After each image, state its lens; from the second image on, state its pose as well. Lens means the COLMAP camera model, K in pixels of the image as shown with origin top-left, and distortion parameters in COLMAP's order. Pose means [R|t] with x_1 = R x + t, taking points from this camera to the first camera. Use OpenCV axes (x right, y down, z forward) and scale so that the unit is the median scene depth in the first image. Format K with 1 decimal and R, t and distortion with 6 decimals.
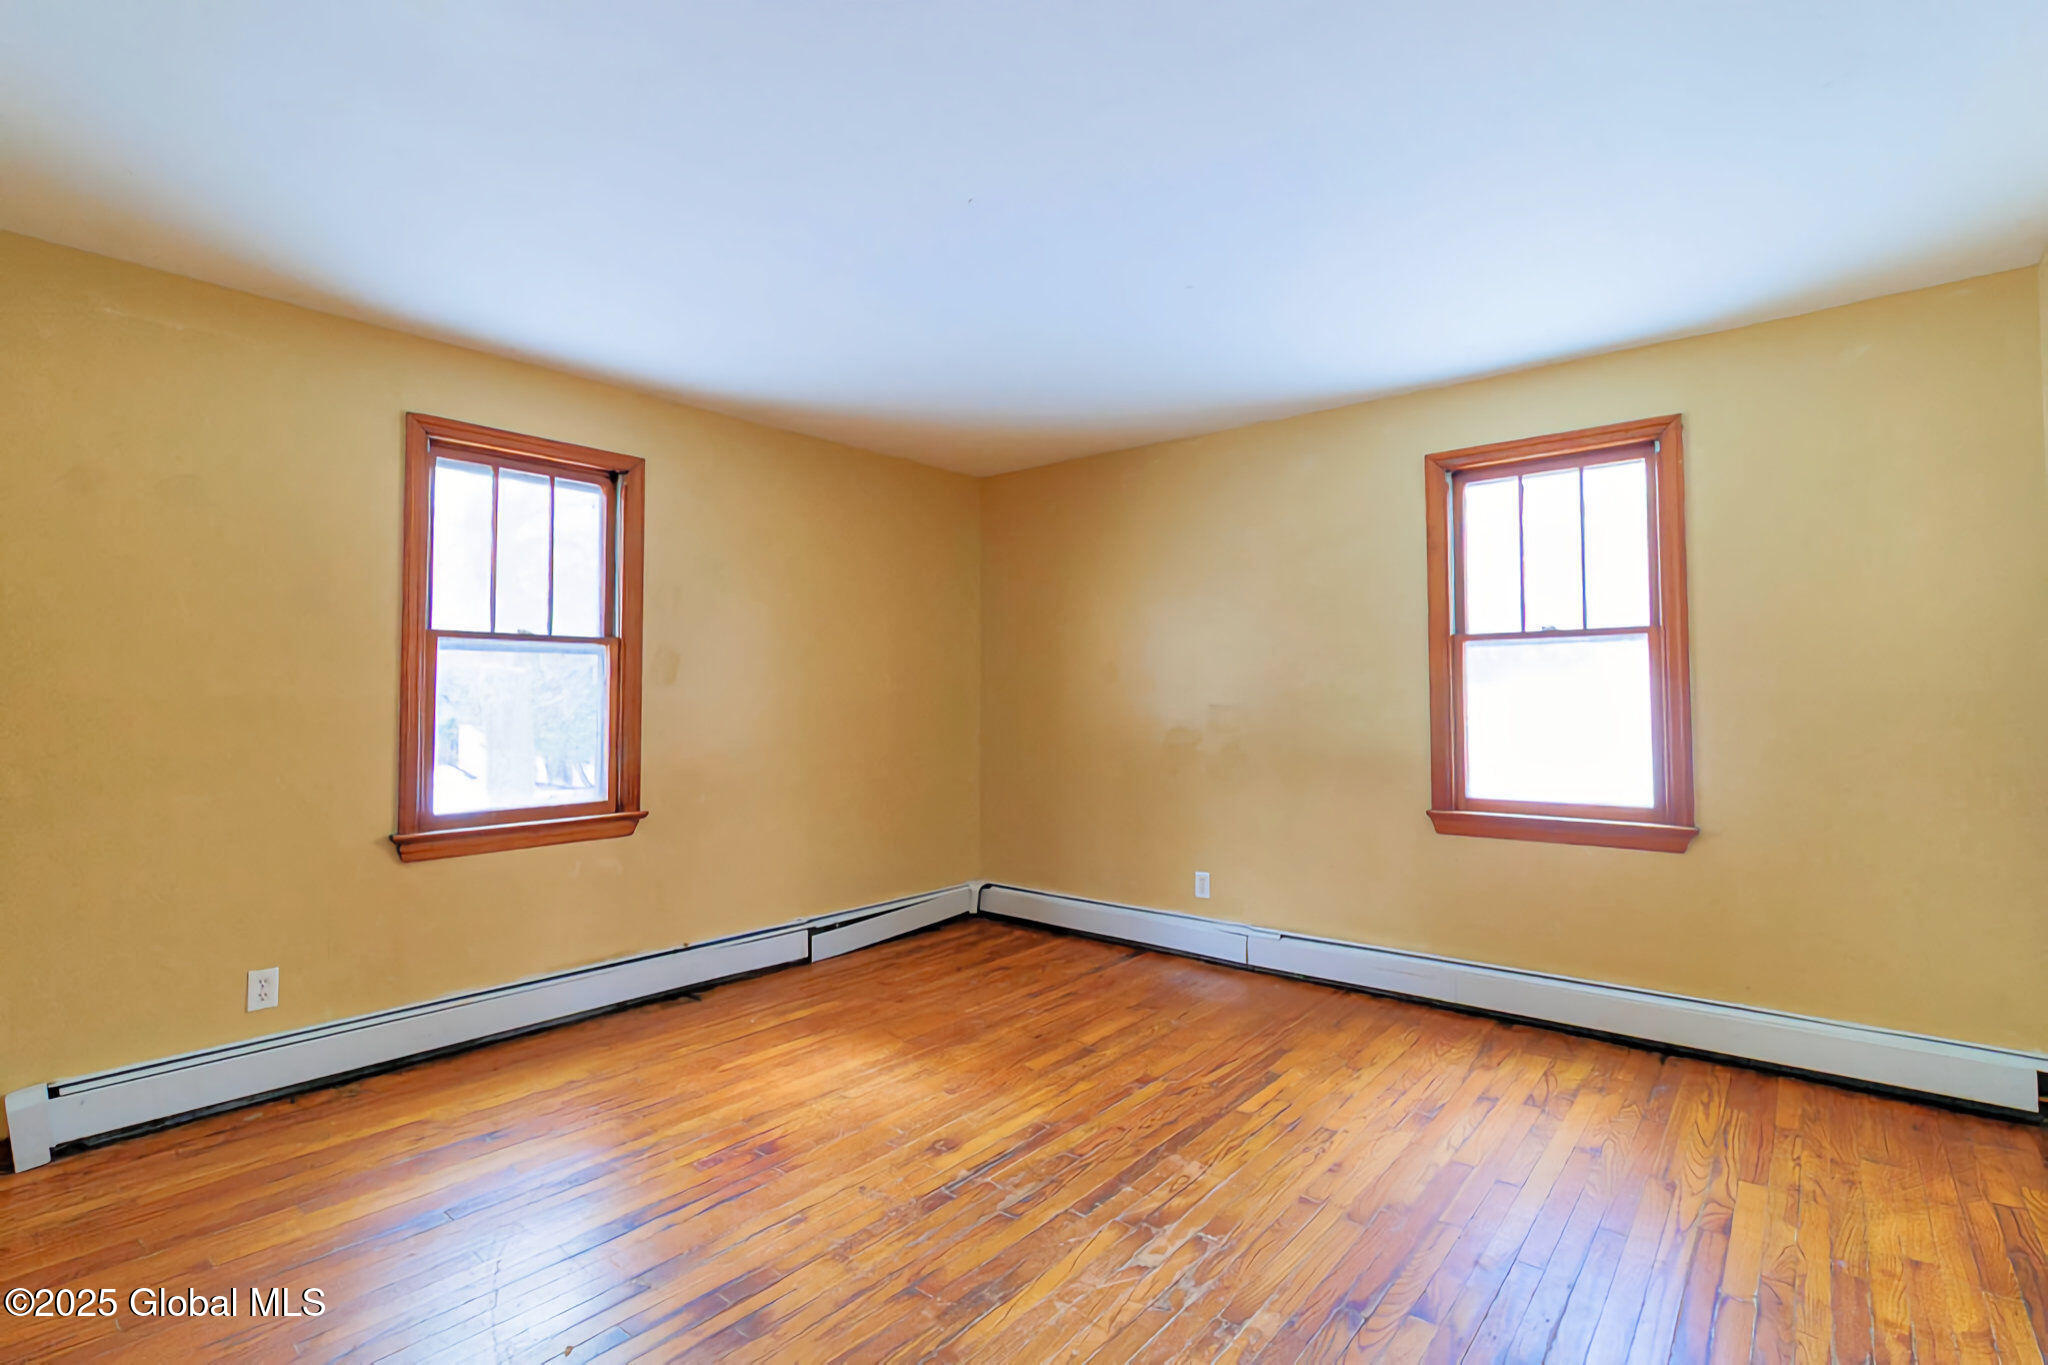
lens RADIAL K [[955.7, 0, 1015.0], [0, 955.7, 662.1], [0, 0, 1]] dist [0.003038, 0.000496]
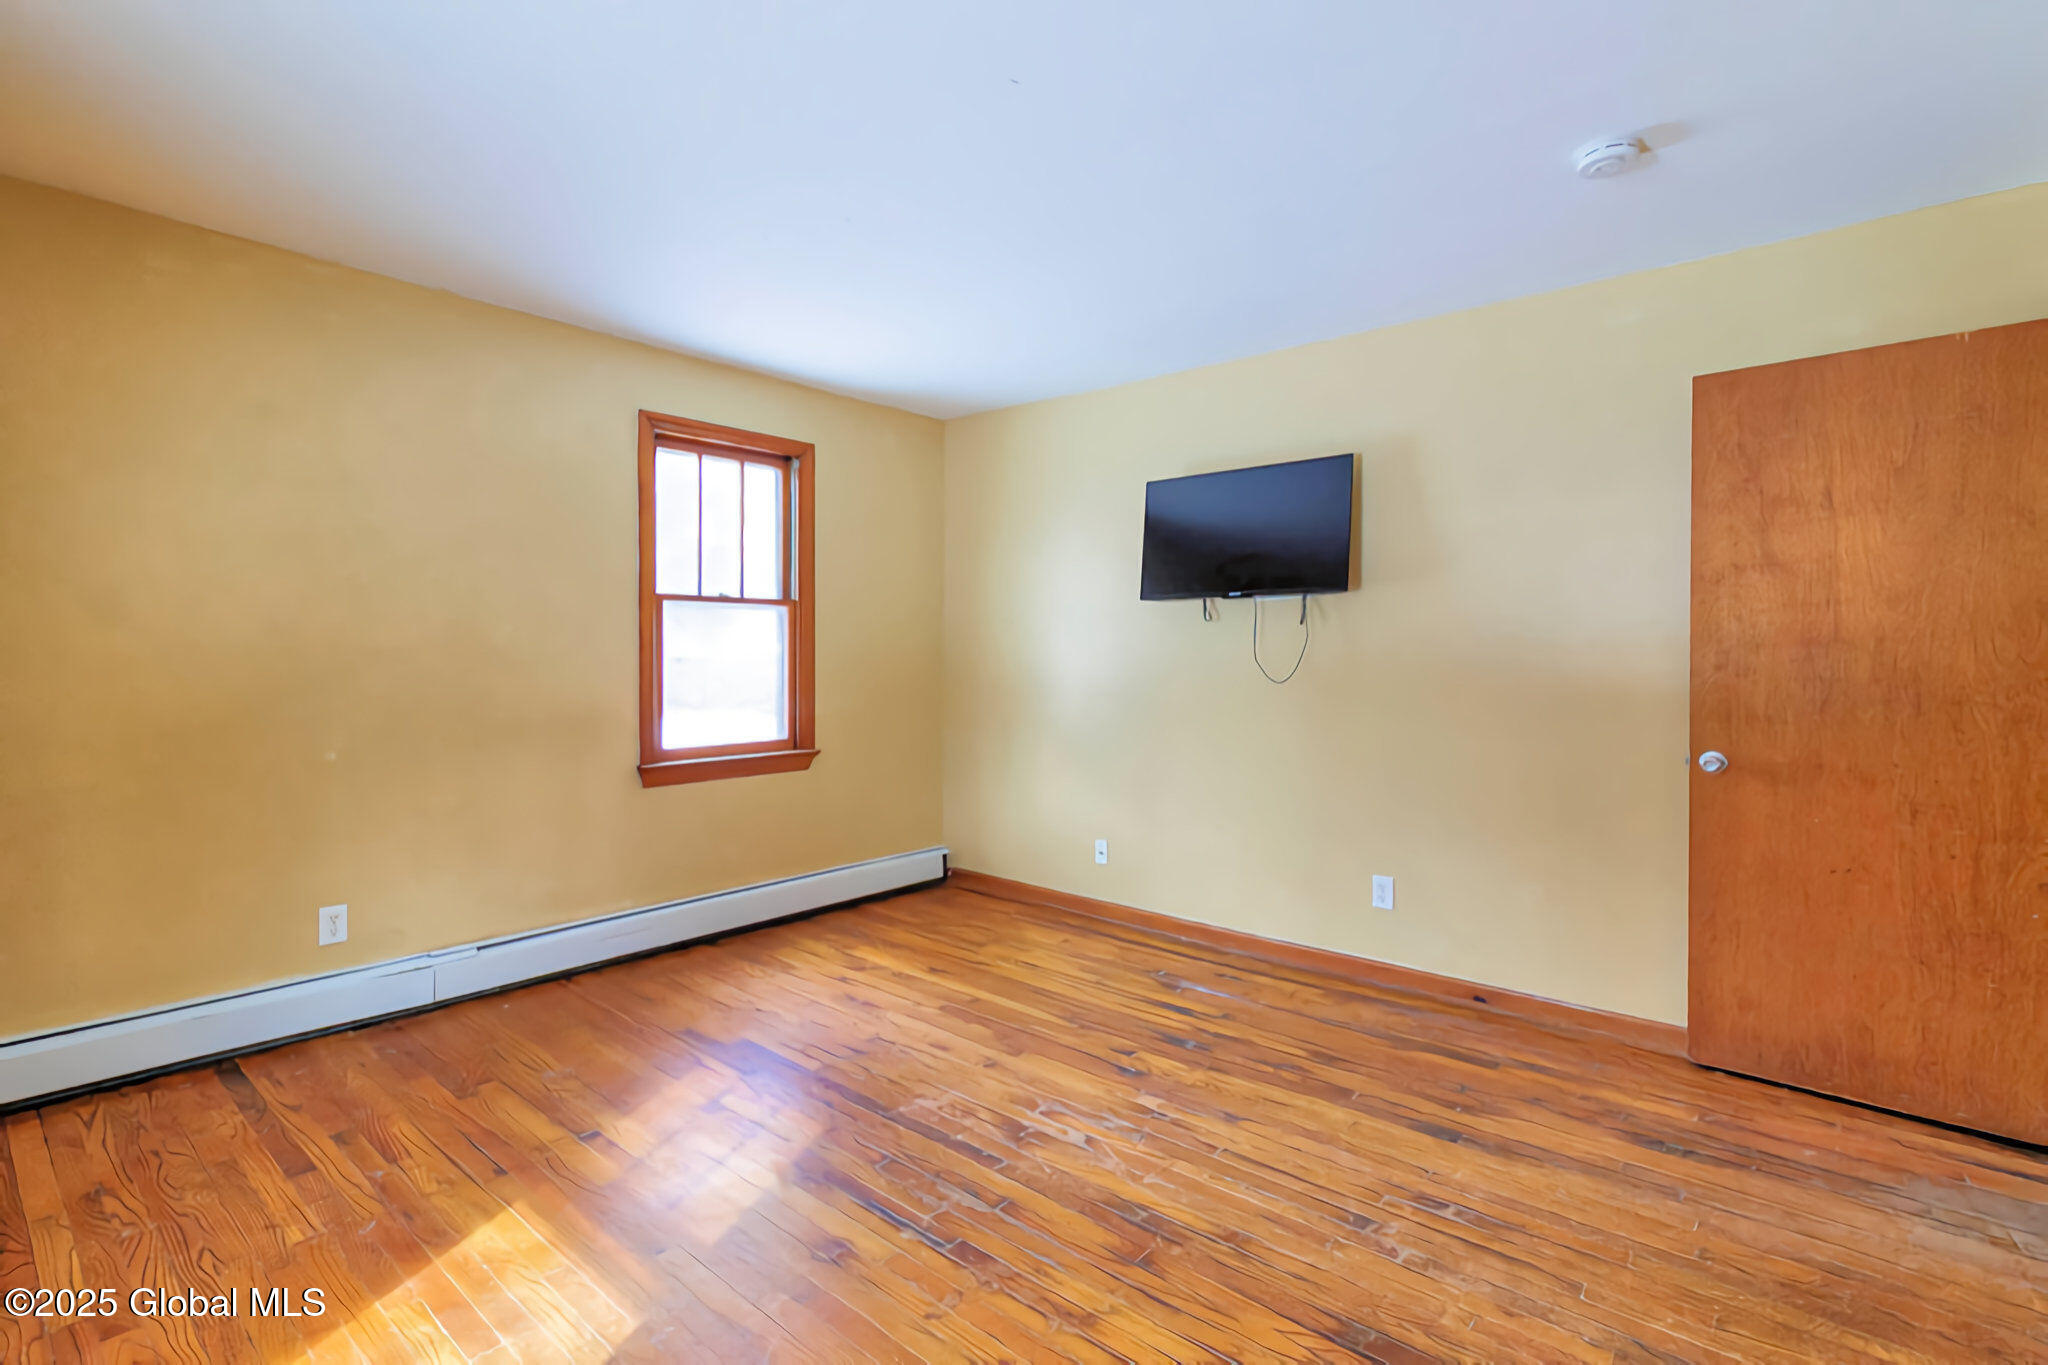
lens RADIAL K [[955.7, 0, 1017.6], [0, 955.7, 651.3], [0, 0, 1]] dist [0.003038, 0.000496]
pose [[0.016775, 0.006223, 0.999840, -0.640386], [-0.042087, 0.999099, -0.005513, 0.026465], [-0.998973, -0.041987, 0.017021, 0.668676]]
